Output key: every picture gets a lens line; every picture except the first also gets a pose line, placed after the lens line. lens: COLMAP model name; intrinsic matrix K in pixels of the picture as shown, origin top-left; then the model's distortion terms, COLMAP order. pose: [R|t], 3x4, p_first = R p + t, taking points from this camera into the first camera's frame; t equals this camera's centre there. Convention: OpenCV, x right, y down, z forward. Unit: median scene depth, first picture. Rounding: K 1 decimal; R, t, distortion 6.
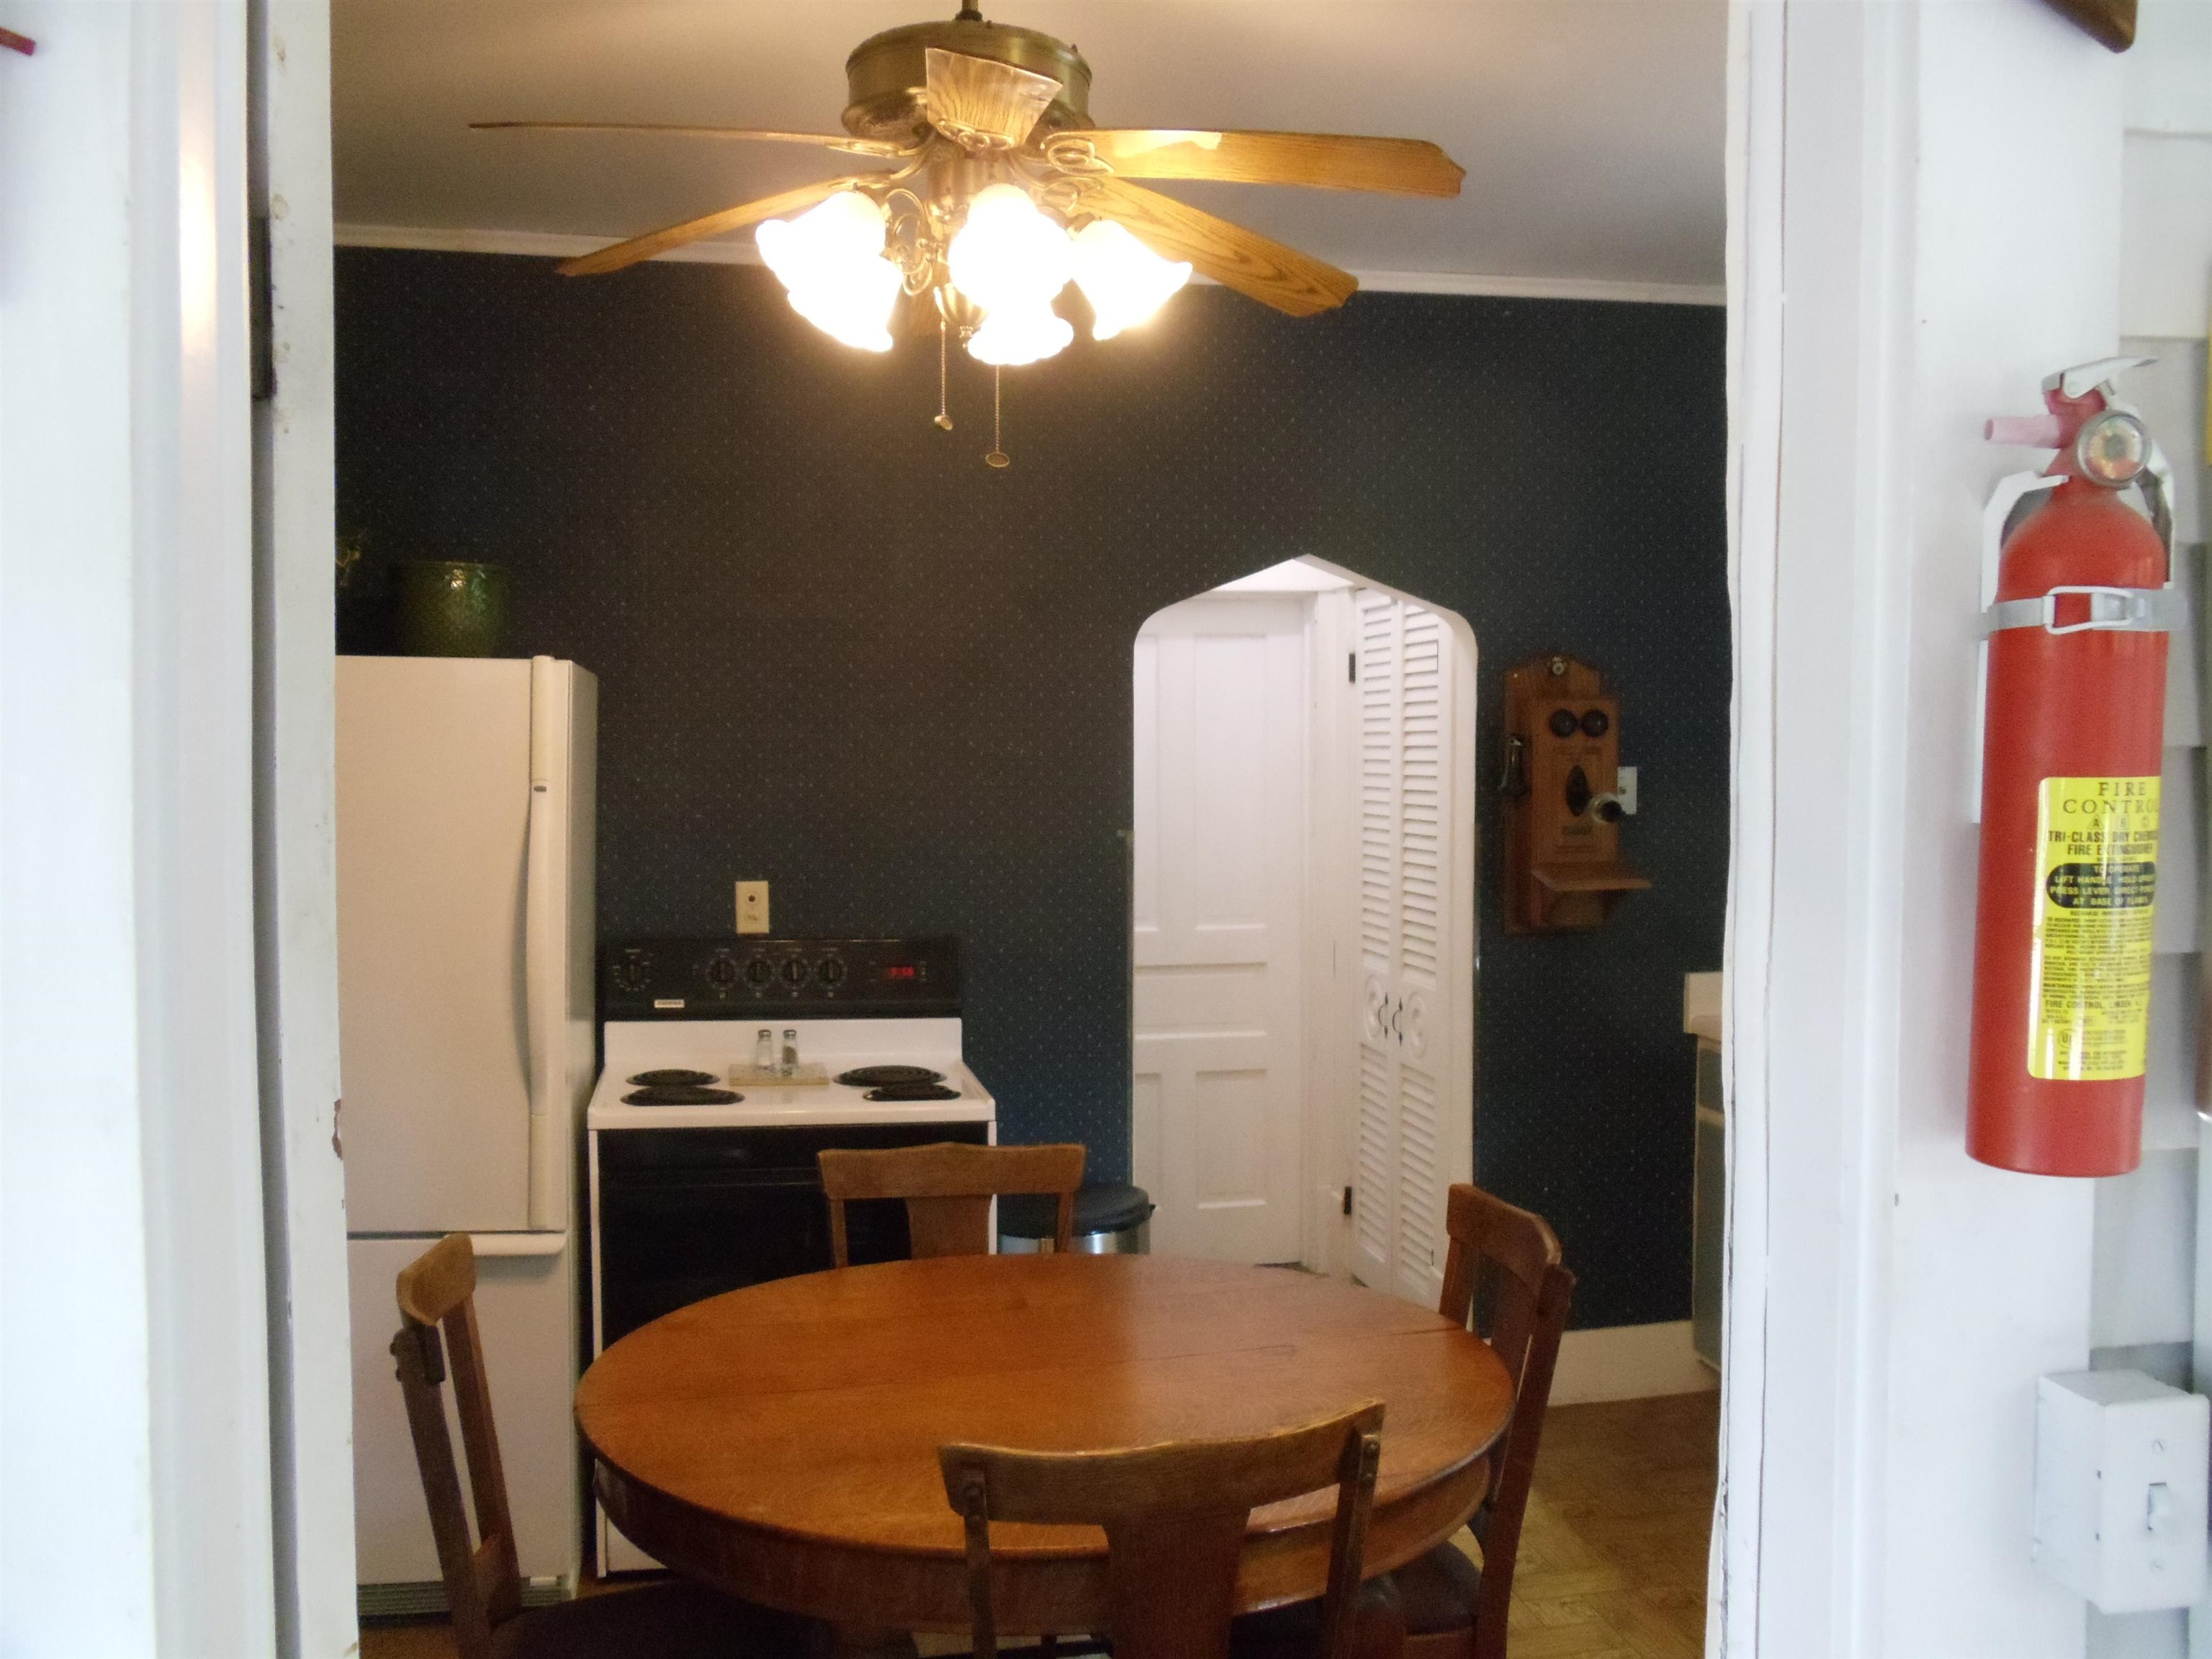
lens RADIAL K [[2139.4, 0, 1106.0], [0, 2139.4, 829.5], [0, 0, 1]] dist [-0.006466, -0.000643]
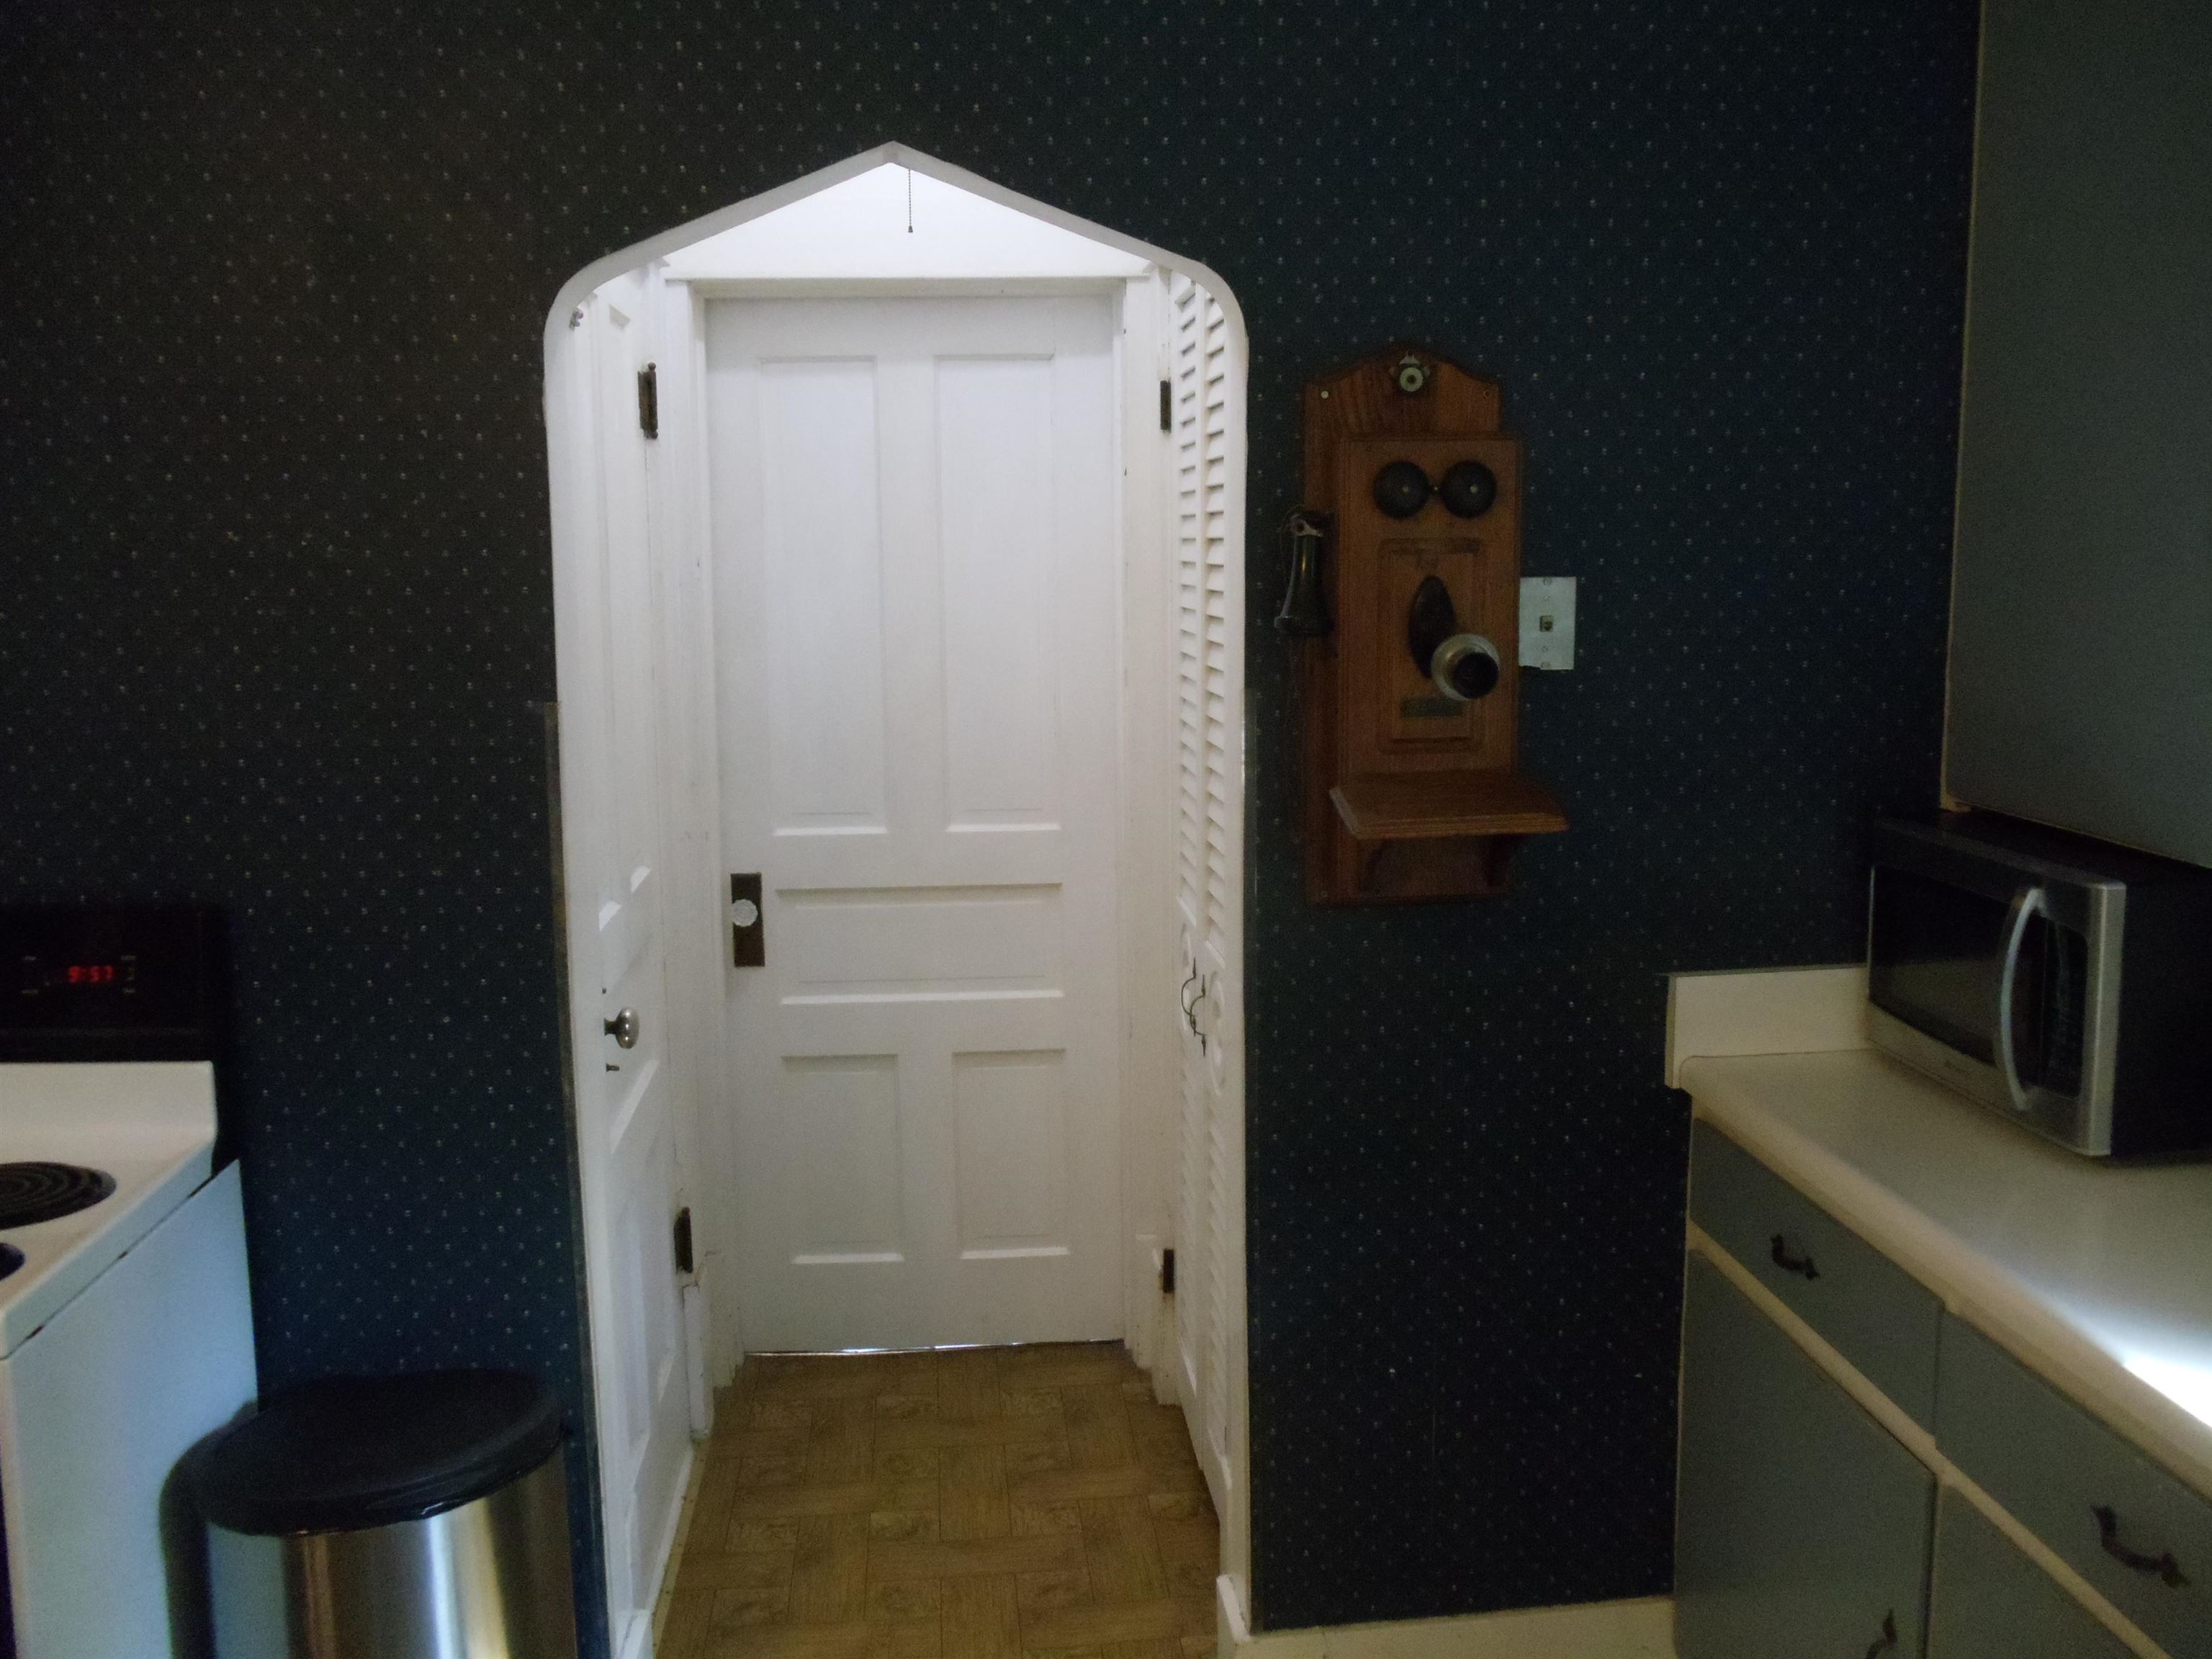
lens RADIAL K [[2139.4, 0, 1106.0], [0, 2139.4, 829.5], [0, 0, 1]] dist [-0.006466, -0.000643]
pose [[0.996336, 0.008365, -0.085113, 0.186333], [-0.000159, 0.995384, 0.095969, -0.018932], [0.085523, -0.095603, 0.991739, 0.495936]]
